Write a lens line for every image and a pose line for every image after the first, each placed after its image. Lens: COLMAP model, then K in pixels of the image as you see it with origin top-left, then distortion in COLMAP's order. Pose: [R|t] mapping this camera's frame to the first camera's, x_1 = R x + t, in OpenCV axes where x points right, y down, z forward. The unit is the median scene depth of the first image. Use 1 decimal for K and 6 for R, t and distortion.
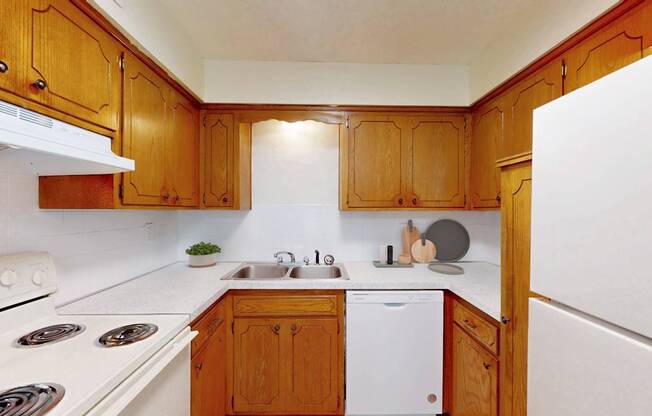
lens RADIAL K [[269.5, 0, 326.0], [0, 269.5, 208.8], [0, 0, 1]] dist [0.001773, 0.000048]
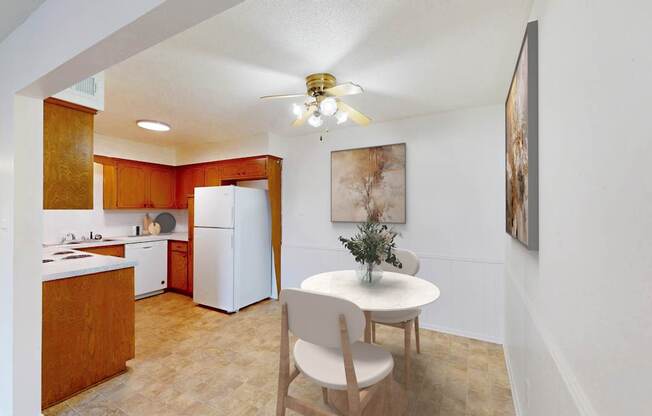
lens RADIAL K [[269.5, 0, 326.5], [0, 269.5, 208.6], [0, 0, 1]] dist [0.001773, 0.000048]
pose [[0.500627, -0.002748, 0.865658, -0.863141], [0.004979, 0.999988, 0.000295, 0.005439], [-0.865649, 0.004163, 0.500635, -1.346861]]
